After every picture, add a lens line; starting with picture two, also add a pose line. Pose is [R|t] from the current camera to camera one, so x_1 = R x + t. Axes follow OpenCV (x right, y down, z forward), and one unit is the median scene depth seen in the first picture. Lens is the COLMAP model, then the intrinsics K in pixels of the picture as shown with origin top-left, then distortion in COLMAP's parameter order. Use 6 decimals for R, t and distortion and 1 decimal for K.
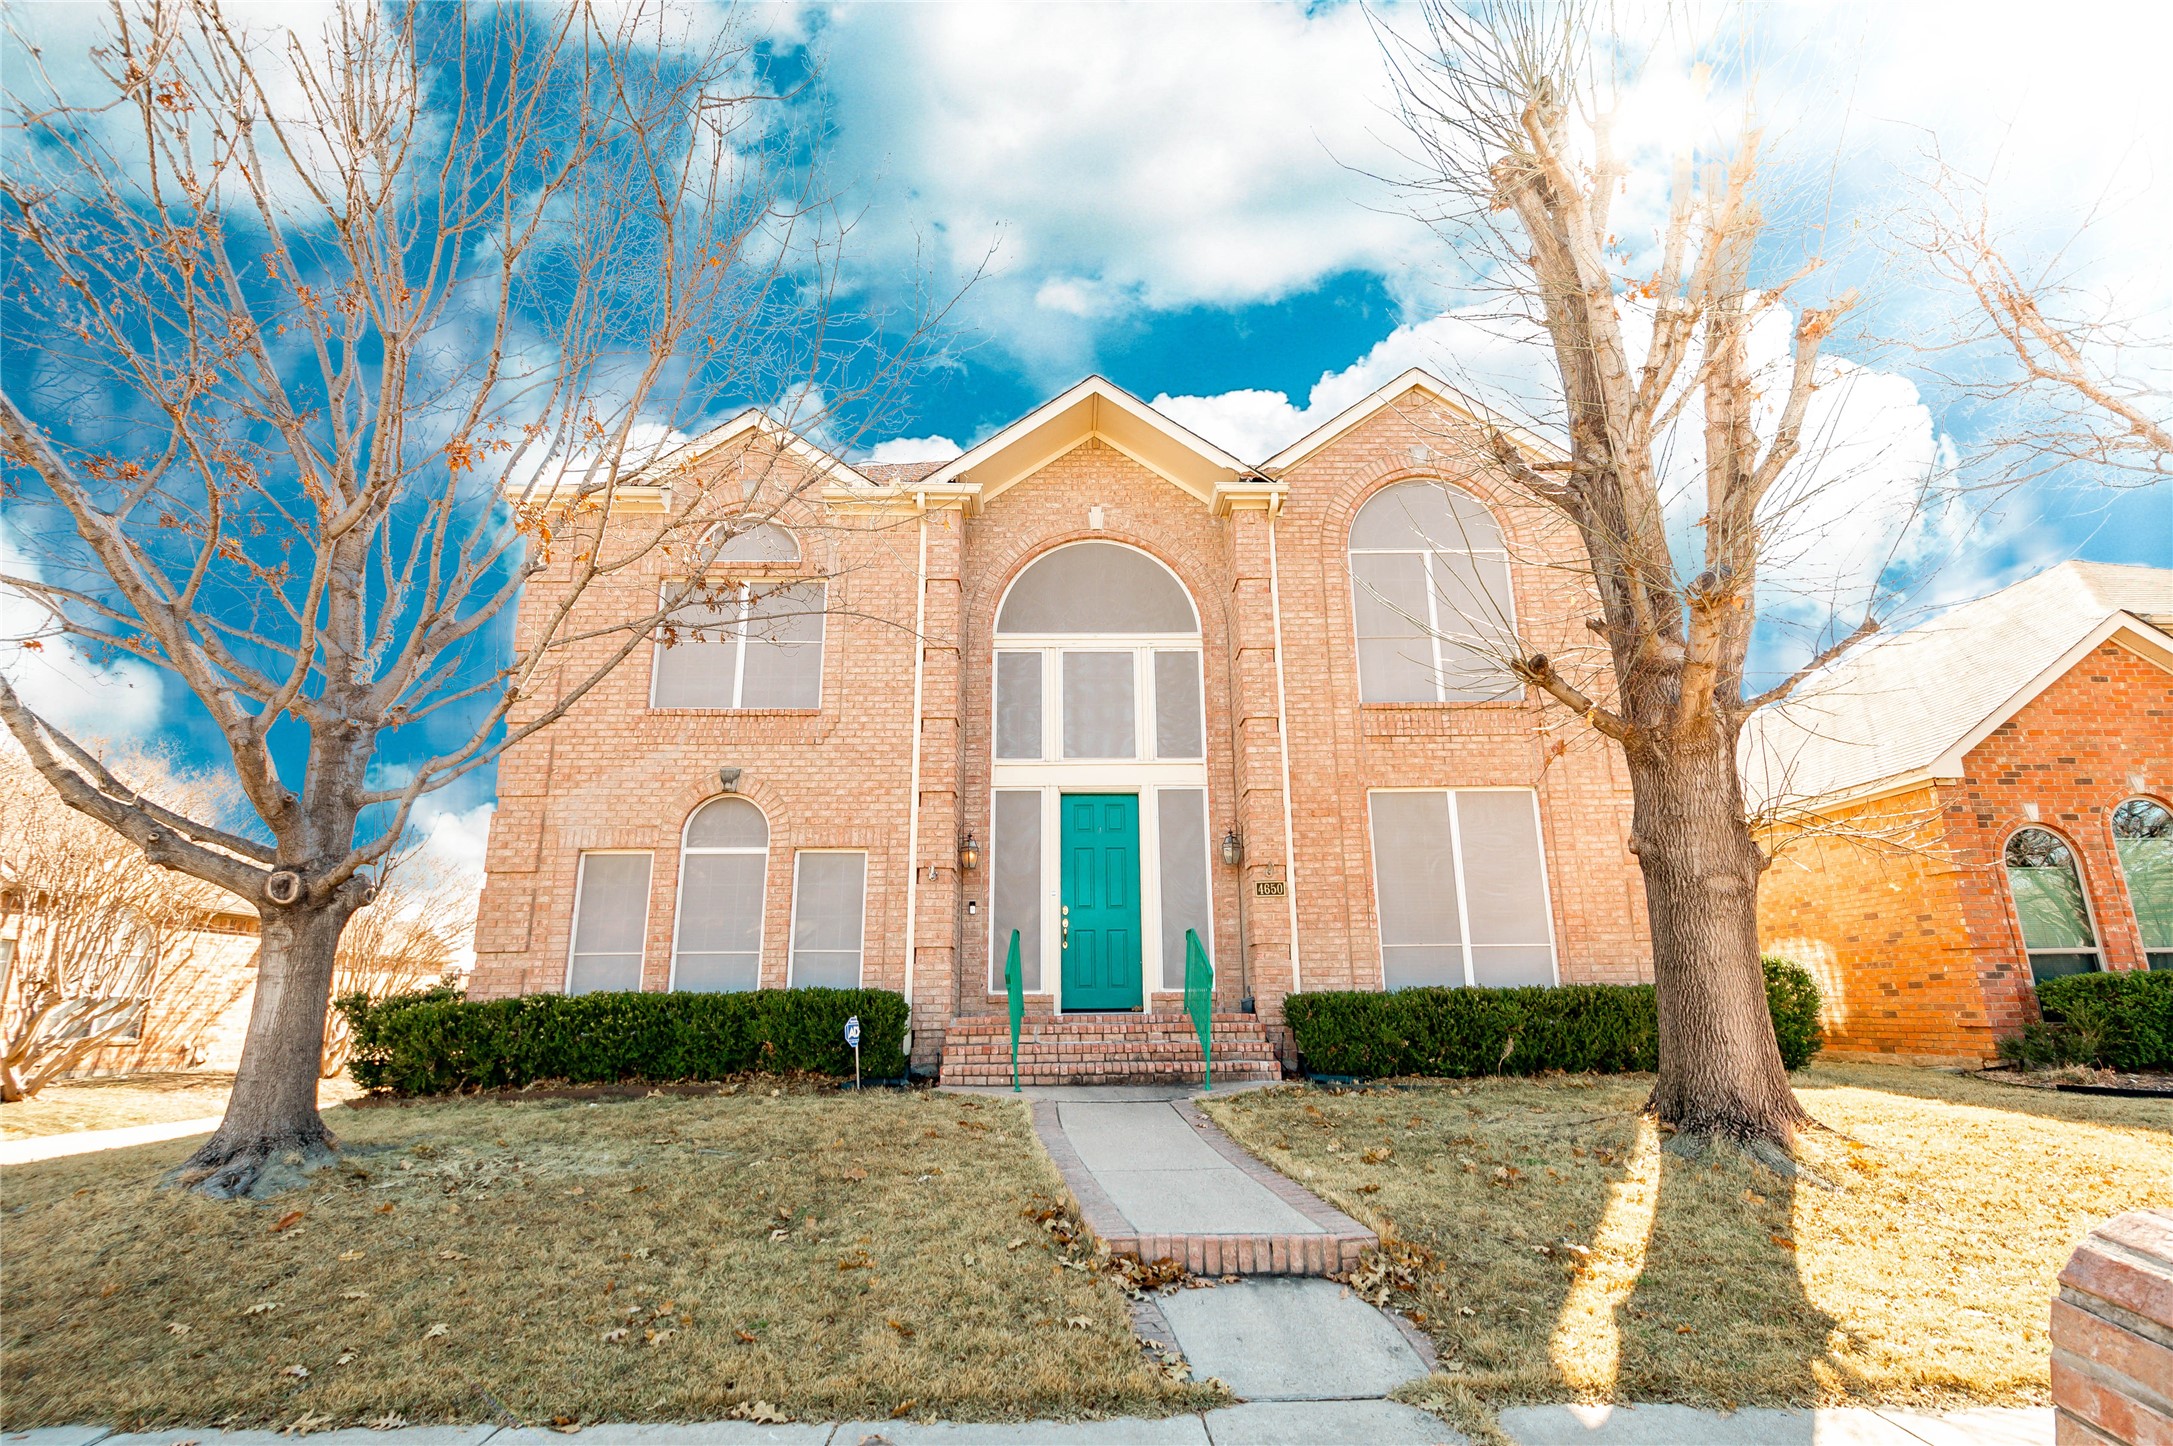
lens RADIAL K [[927.0, 0, 1086.5], [0, 927.0, 723.0], [0, 0, 1]] dist [0.001680, 0.000037]
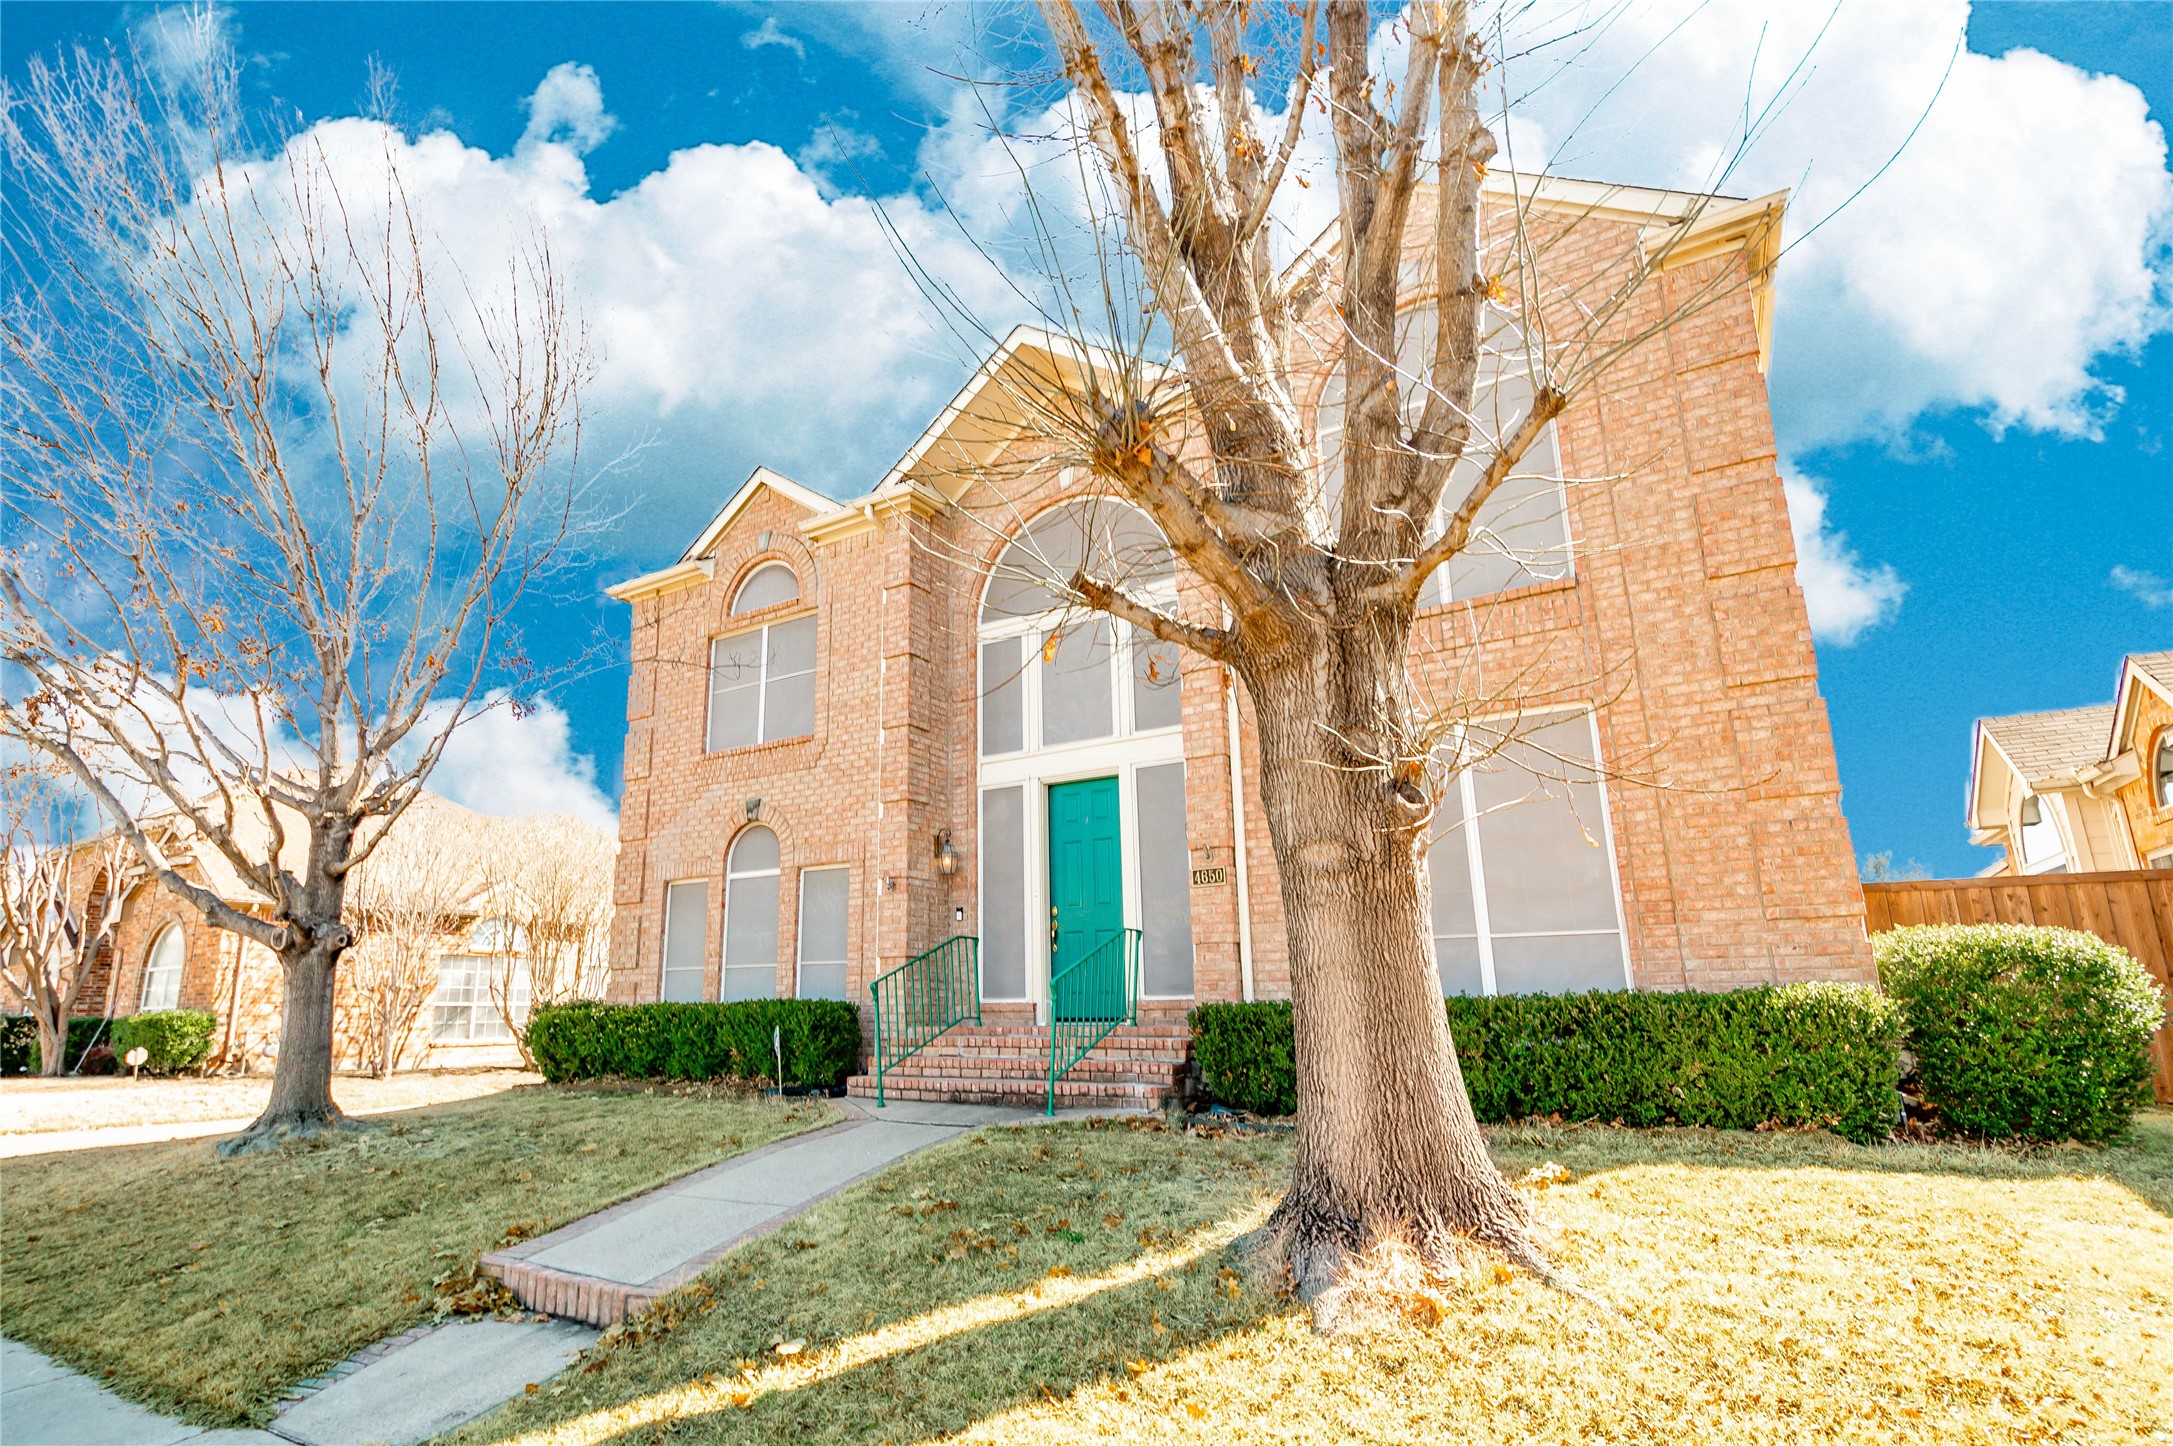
lens RADIAL K [[991.9, 0, 1097.1], [0, 991.9, 722.2], [0, 0, 1]] dist [0.003007, -0.000164]
pose [[0.849315, -0.142657, -0.508244, 0.576021], [0.157733, 0.987389, -0.013562, 0.039251], [0.503769, -0.068648, 0.861106, 0.197672]]
